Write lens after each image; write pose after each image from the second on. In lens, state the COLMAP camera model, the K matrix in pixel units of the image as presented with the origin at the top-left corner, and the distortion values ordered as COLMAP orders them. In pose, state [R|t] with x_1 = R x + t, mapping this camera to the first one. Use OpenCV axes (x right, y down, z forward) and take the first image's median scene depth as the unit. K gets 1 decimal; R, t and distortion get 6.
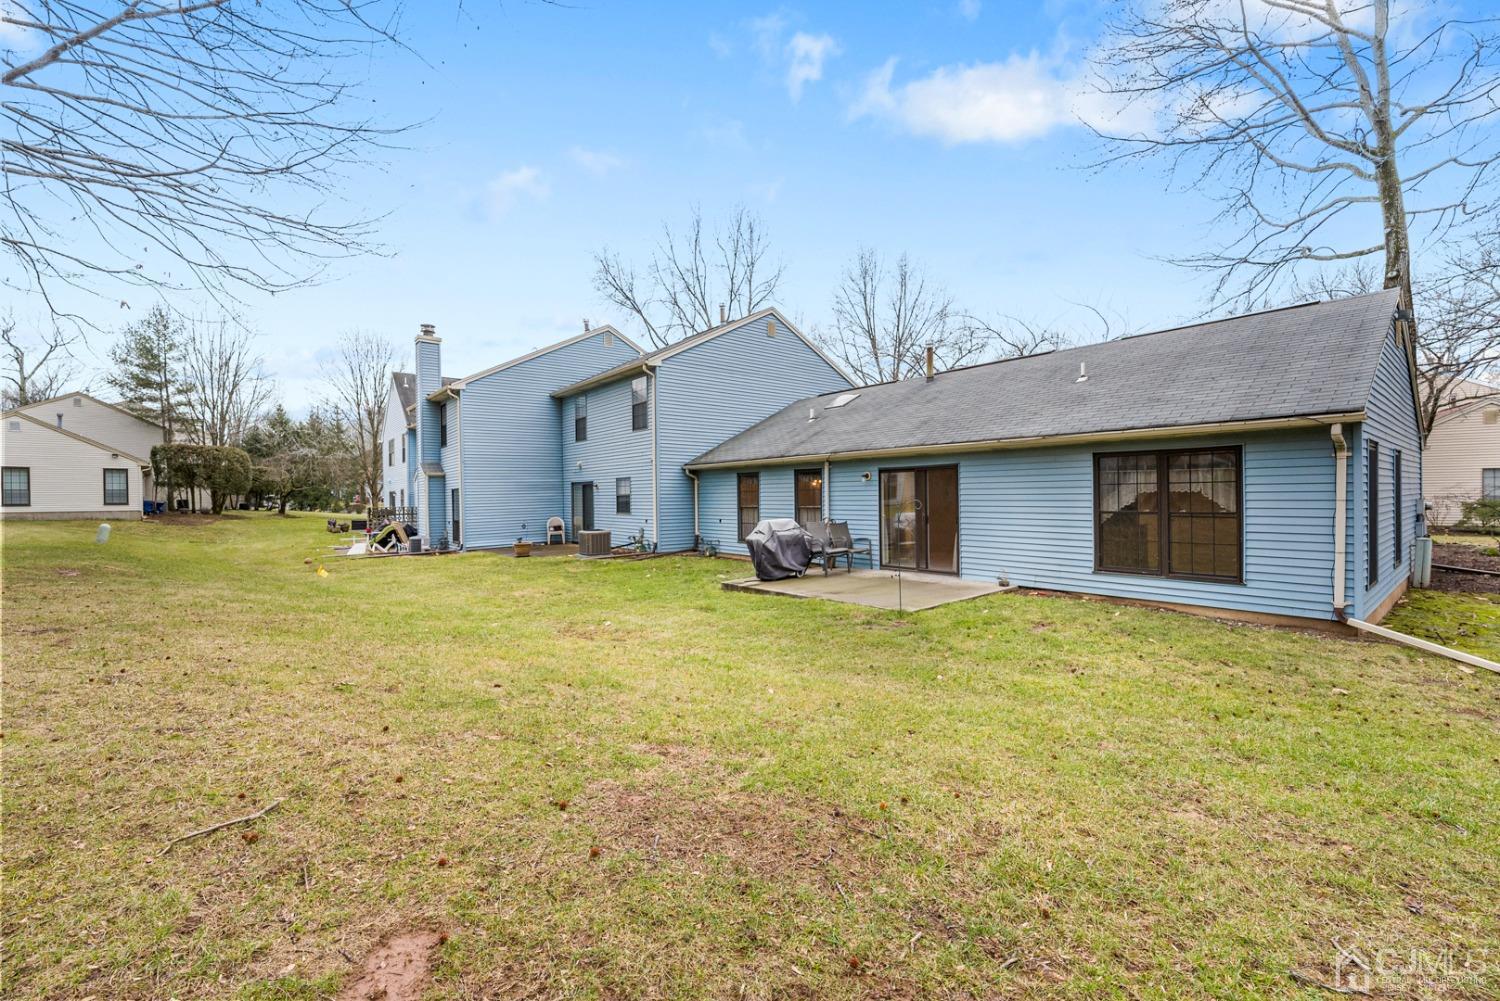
lens RADIAL K [[618.4, 0, 760.3], [0, 618.4, 497.5], [0, 0, 1]] dist [-0.000627, -0.001244]
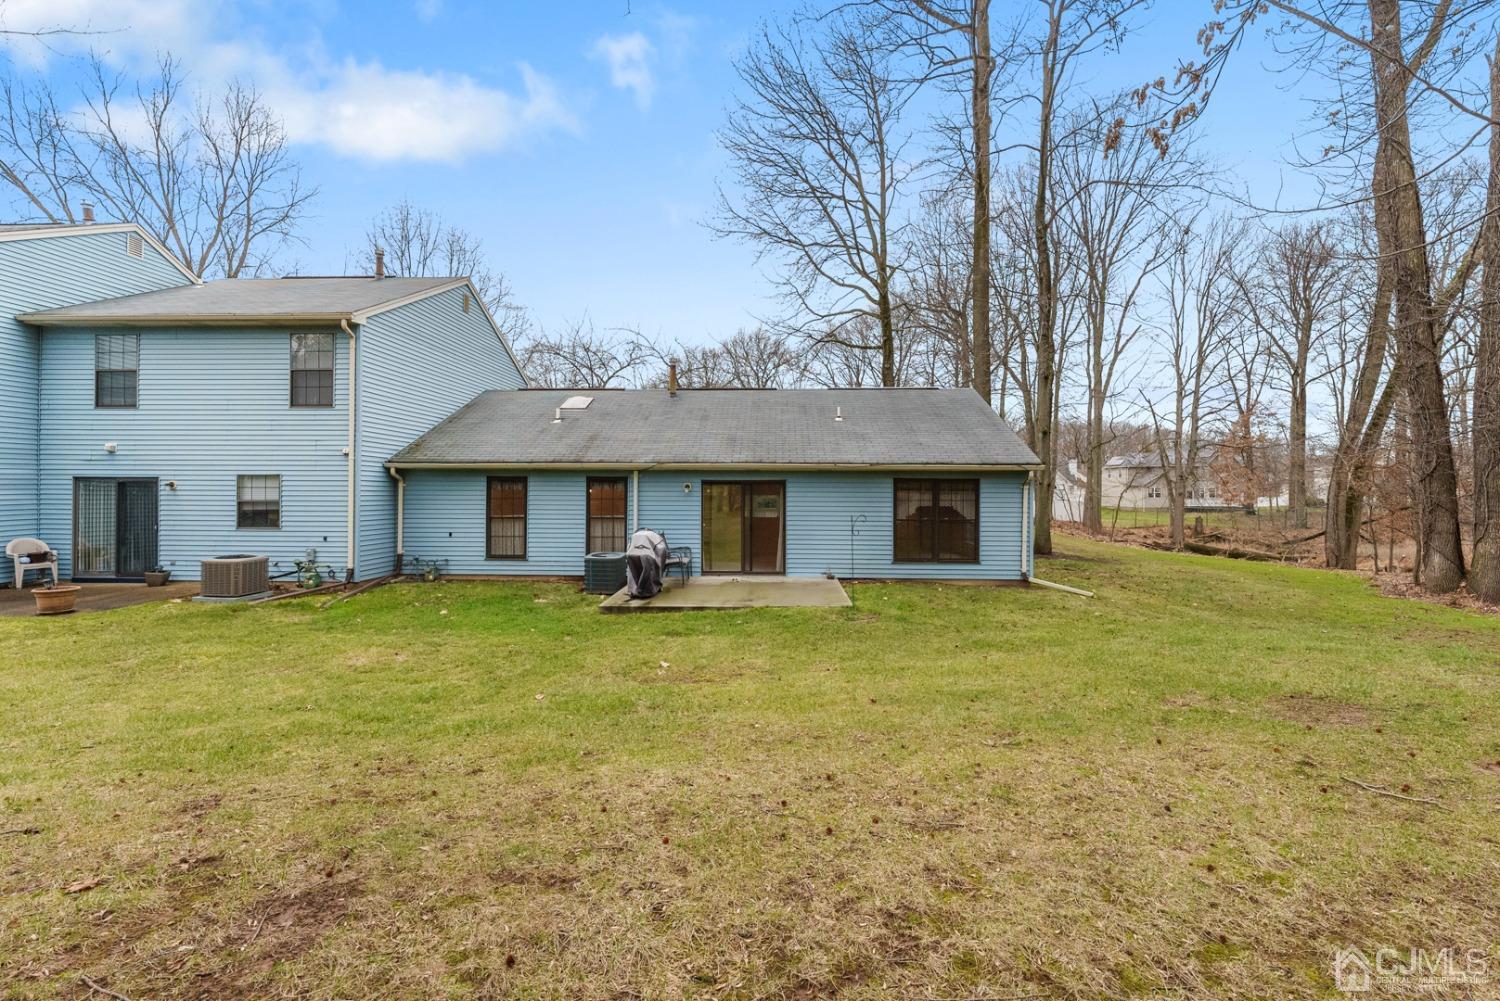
lens RADIAL K [[618.4, 0, 758.1], [0, 618.4, 497.6], [0, 0, 1]] dist [-0.000627, -0.001244]
pose [[0.658393, 0.008820, 0.752623, -0.461782], [-0.008639, 0.999954, -0.004162, -0.012092], [-0.752625, -0.003762, 0.658439, 0.198506]]
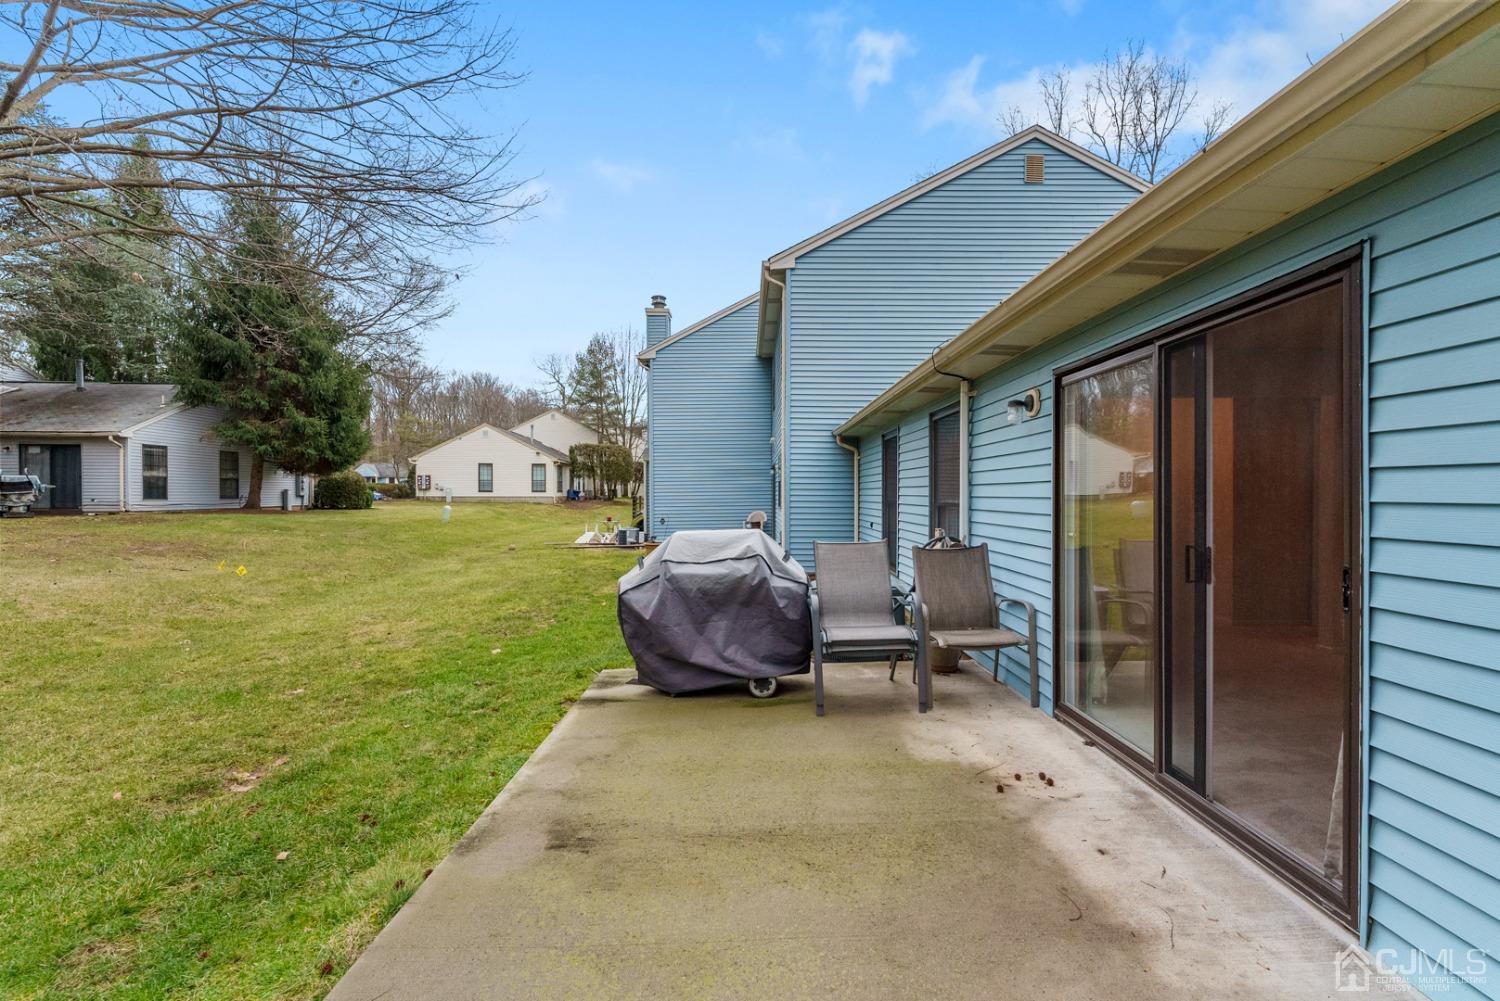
lens RADIAL K [[618.4, 0, 757.1], [0, 618.4, 500.0], [0, 0, 1]] dist [-0.000627, -0.001244]
pose [[0.787951, 0.018692, -0.615455, 0.218550], [-0.012242, 0.999817, 0.014693, 0.009530], [0.615617, -0.004043, 0.788035, 0.574146]]
